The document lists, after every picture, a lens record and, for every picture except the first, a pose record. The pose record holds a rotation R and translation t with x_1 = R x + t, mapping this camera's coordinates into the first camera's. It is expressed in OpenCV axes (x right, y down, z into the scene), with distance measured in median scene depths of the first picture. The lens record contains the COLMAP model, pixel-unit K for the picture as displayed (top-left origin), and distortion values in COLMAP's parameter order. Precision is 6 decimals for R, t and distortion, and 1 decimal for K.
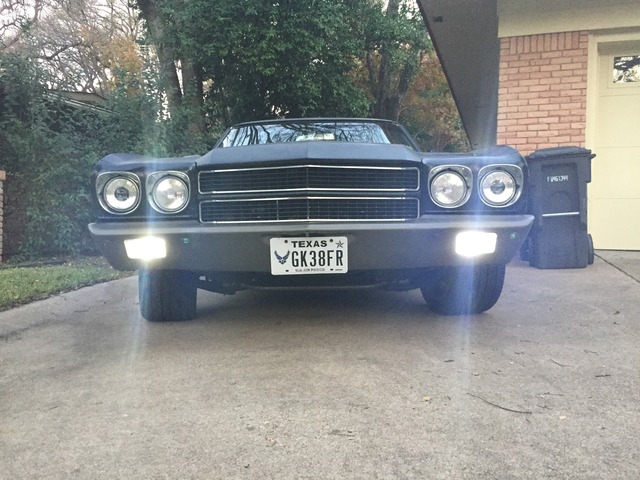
lens RADIAL K [[557.3, 0, 320.9], [0, 557.3, 242.7], [0, 0, 1]] dist [0.040324, -0.039067]
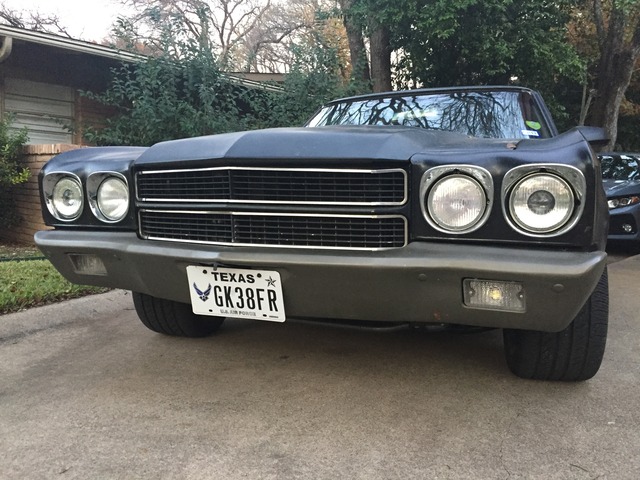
lens RADIAL K [[557.3, 0, 317.7], [0, 557.3, 239.7], [0, 0, 1]] dist [0.040324, -0.039067]
pose [[0.914945, 0.055753, -0.399709, 0.358582], [-0.037729, 0.997891, 0.052827, -0.087301], [0.401811, -0.033253, 0.915119, 0.387311]]
